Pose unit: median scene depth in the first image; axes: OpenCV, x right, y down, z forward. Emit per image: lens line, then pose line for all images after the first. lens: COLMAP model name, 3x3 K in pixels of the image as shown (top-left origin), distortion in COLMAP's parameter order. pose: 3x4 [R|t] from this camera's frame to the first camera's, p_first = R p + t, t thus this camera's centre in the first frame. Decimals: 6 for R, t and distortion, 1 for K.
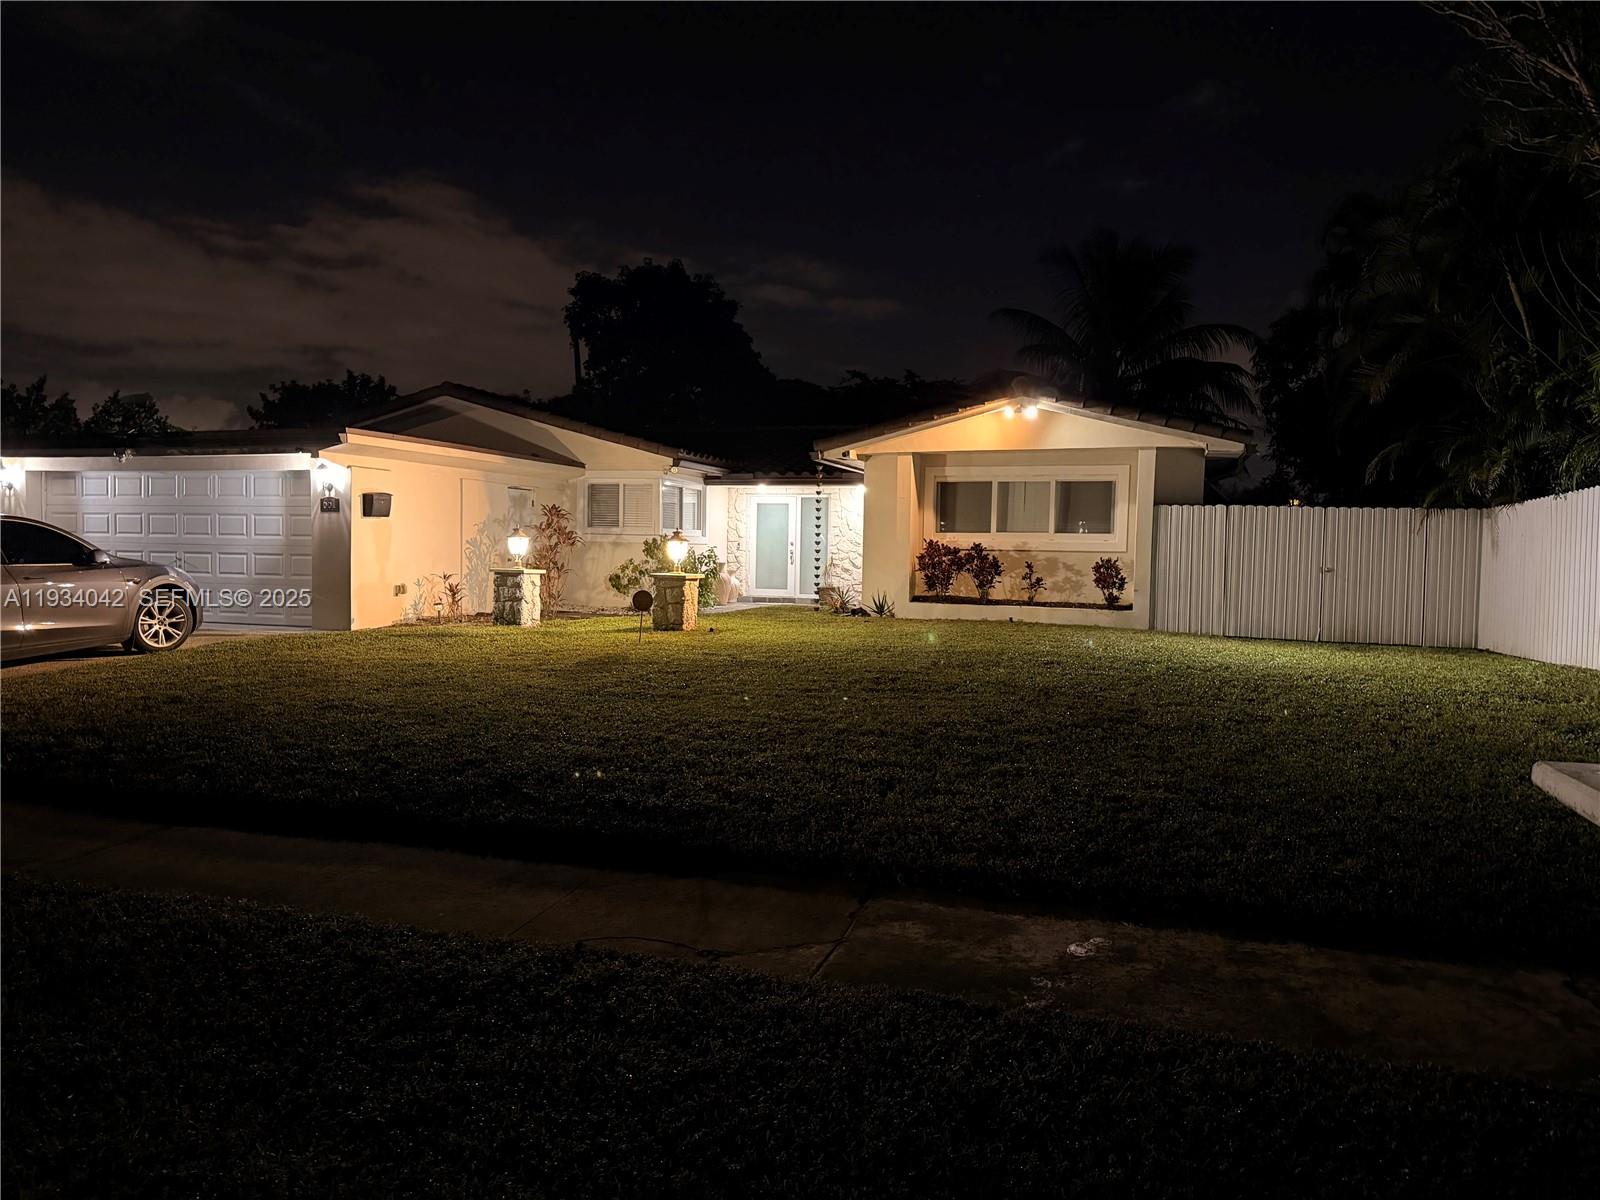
lens RADIAL K [[1112.4, 0, 798.6], [0, 1112.4, 600.5], [0, 0, 1]] dist [-0.010553, -0.005423]
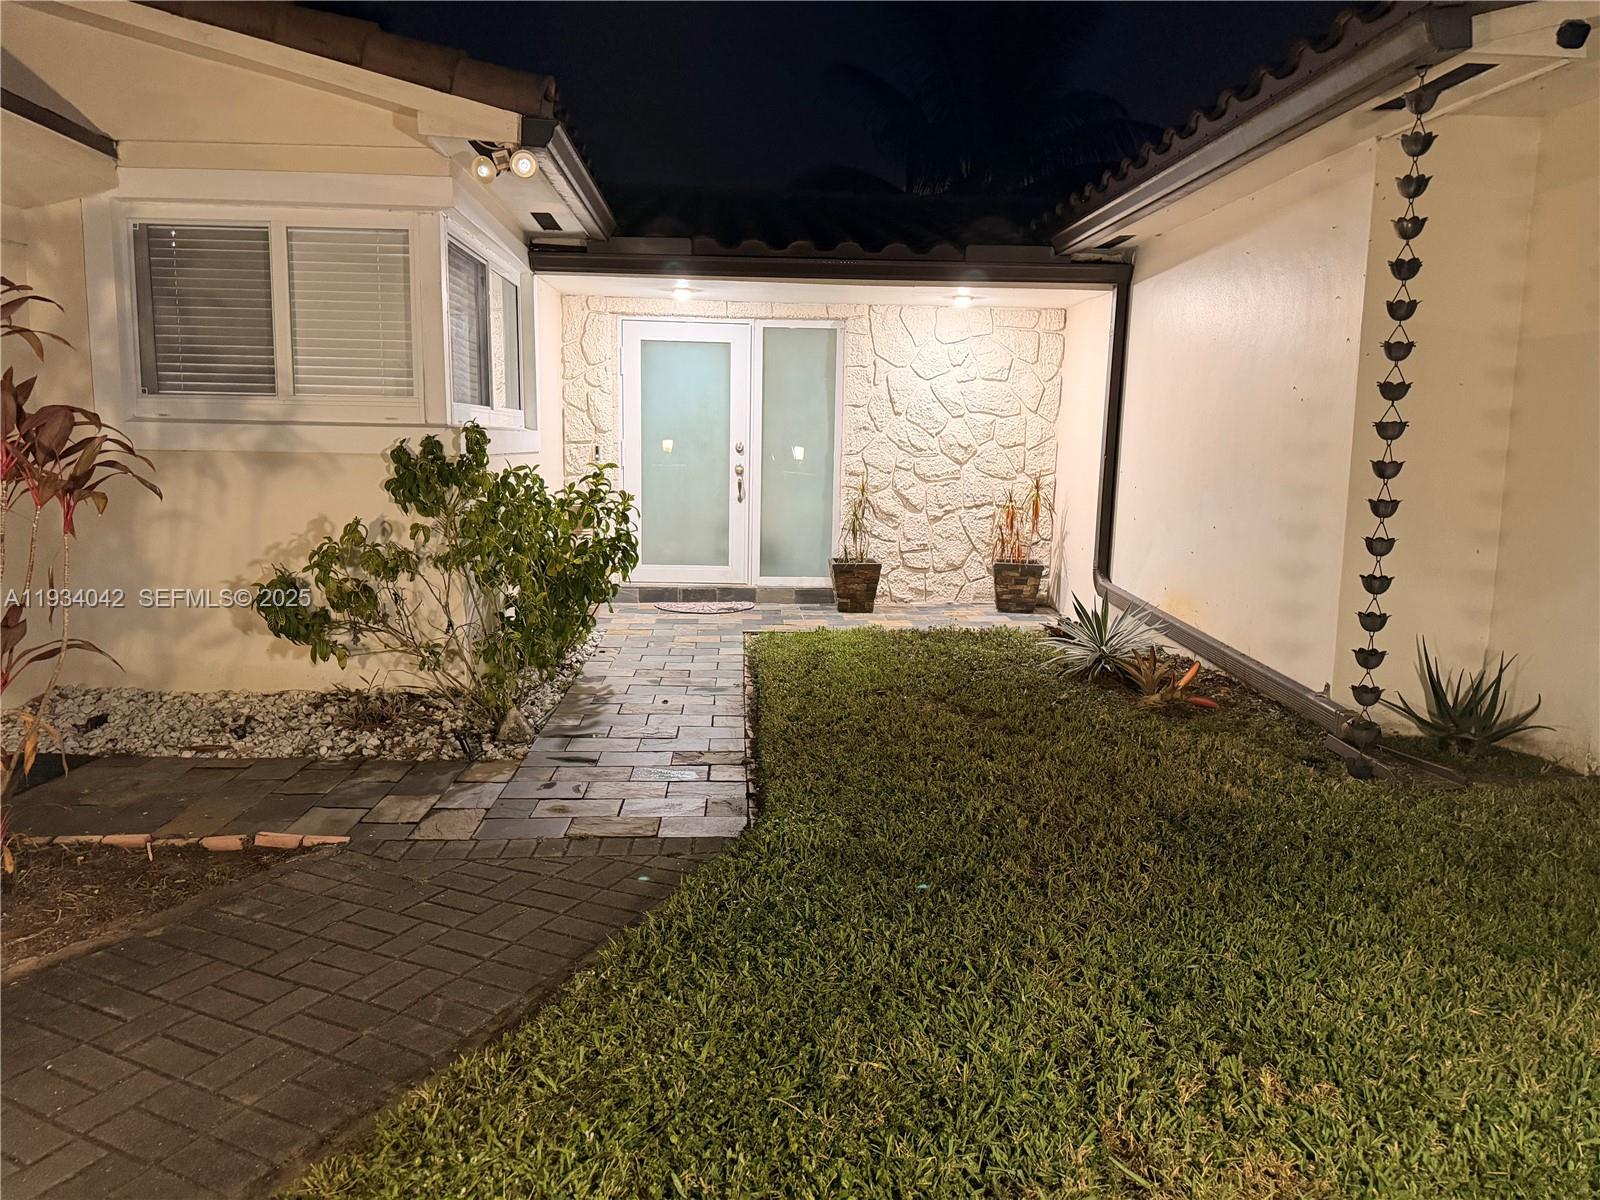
lens RADIAL K [[1112.4, 0, 802.7], [0, 1112.4, 596.5], [0, 0, 1]] dist [-0.010553, -0.005423]
pose [[0.932340, -0.049283, 0.358208, -0.140741], [0.014166, 0.994886, 0.100007, -0.042375], [-0.361305, -0.088166, 0.928270, 0.699132]]
